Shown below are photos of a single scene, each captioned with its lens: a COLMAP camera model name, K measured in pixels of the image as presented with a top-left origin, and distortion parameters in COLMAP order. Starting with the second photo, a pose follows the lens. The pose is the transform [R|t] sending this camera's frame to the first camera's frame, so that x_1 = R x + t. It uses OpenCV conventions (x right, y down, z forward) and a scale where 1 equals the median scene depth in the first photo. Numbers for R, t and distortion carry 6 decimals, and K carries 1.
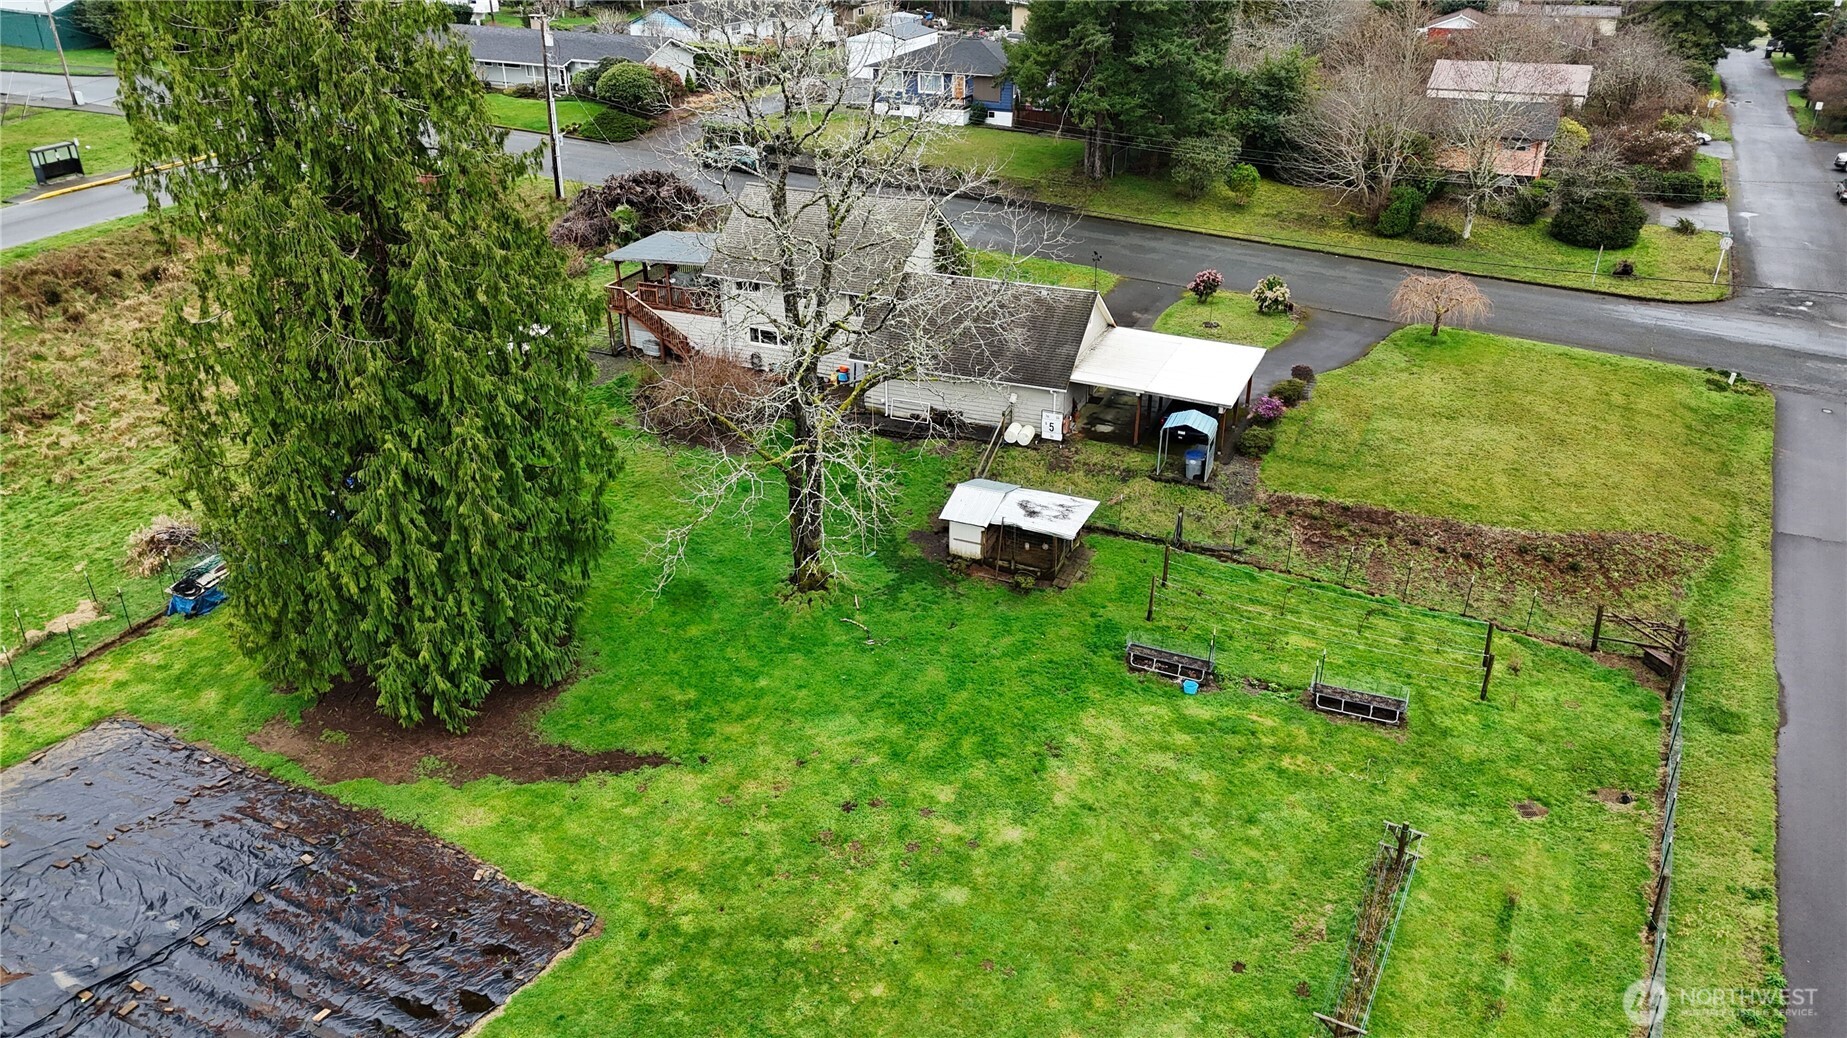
lens RADIAL K [[1377.1, 0, 933.3], [0, 1377.1, 460.3], [0, 0, 1]] dist [0.047820, -0.023104]
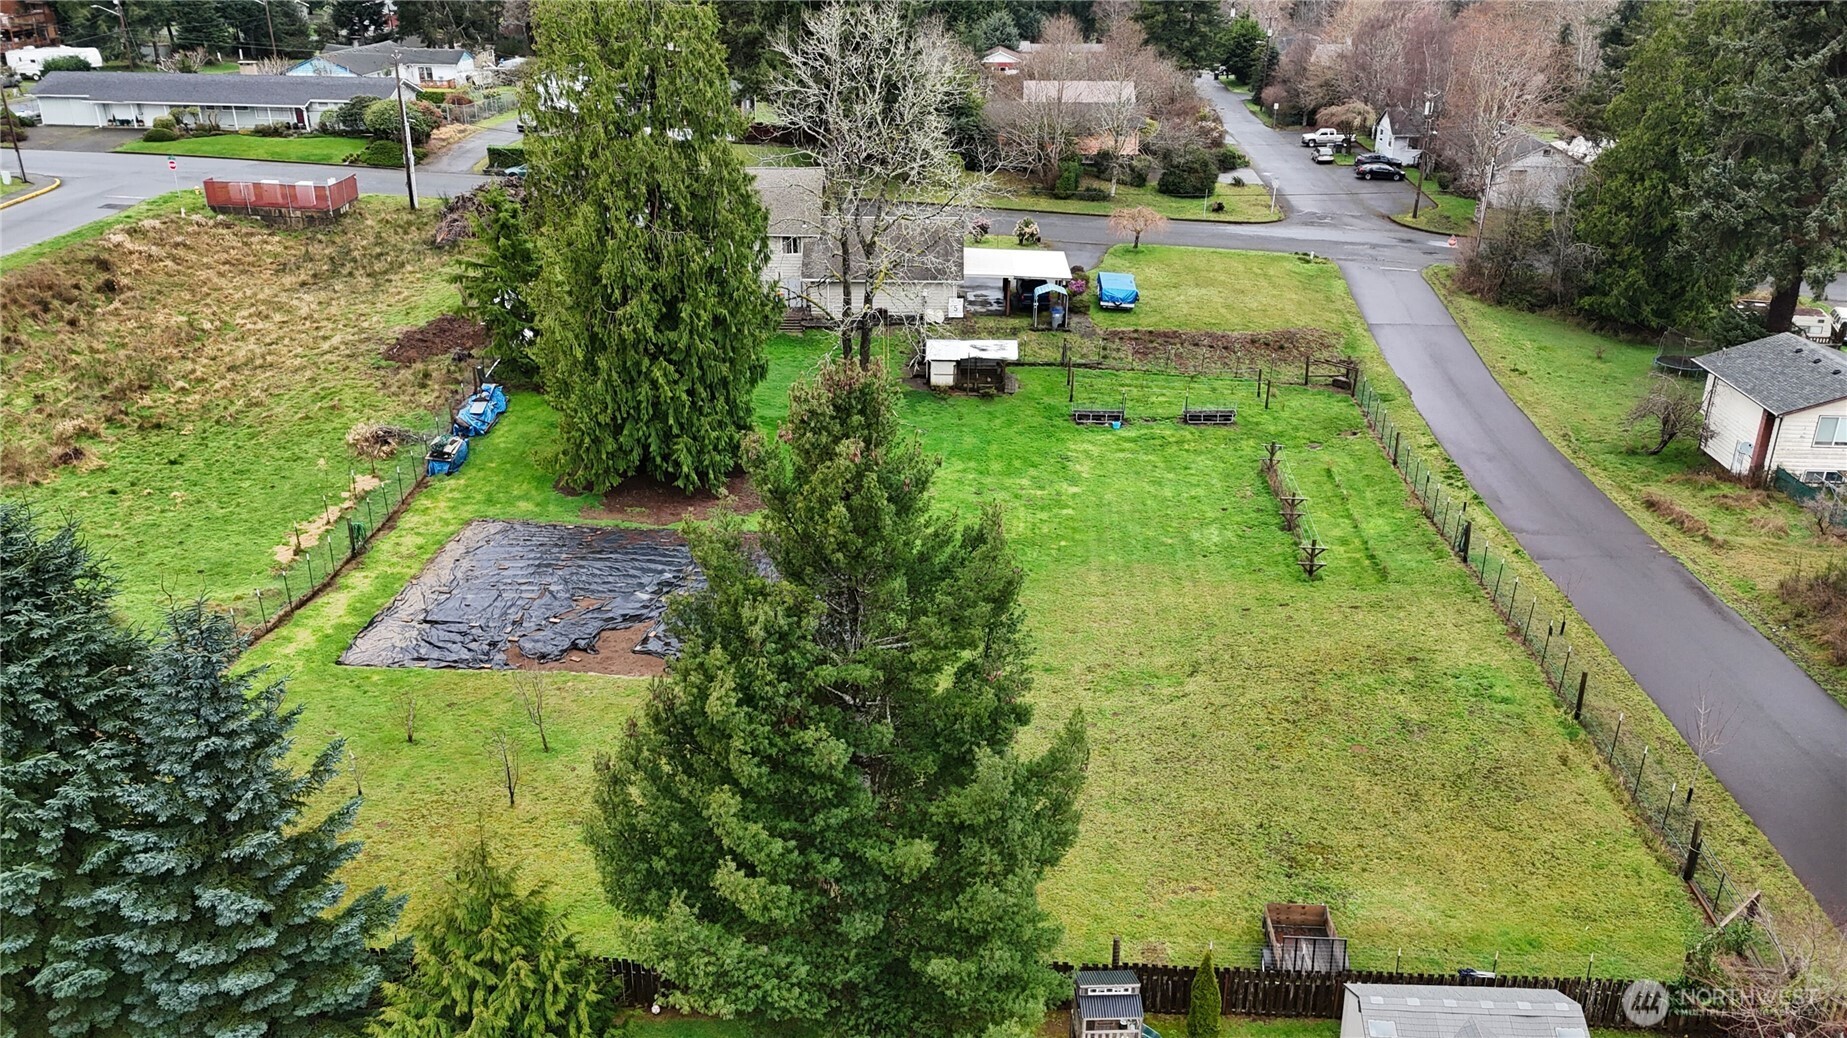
lens RADIAL K [[1377.1, 0, 931.1], [0, 1377.1, 520.1], [0, 0, 1]] dist [0.047820, -0.023104]
pose [[0.929955, -0.139050, 0.340367, -0.478837], [0.138404, 0.990026, 0.026305, 0.159680], [-0.340630, 0.022645, 0.939925, -0.390975]]
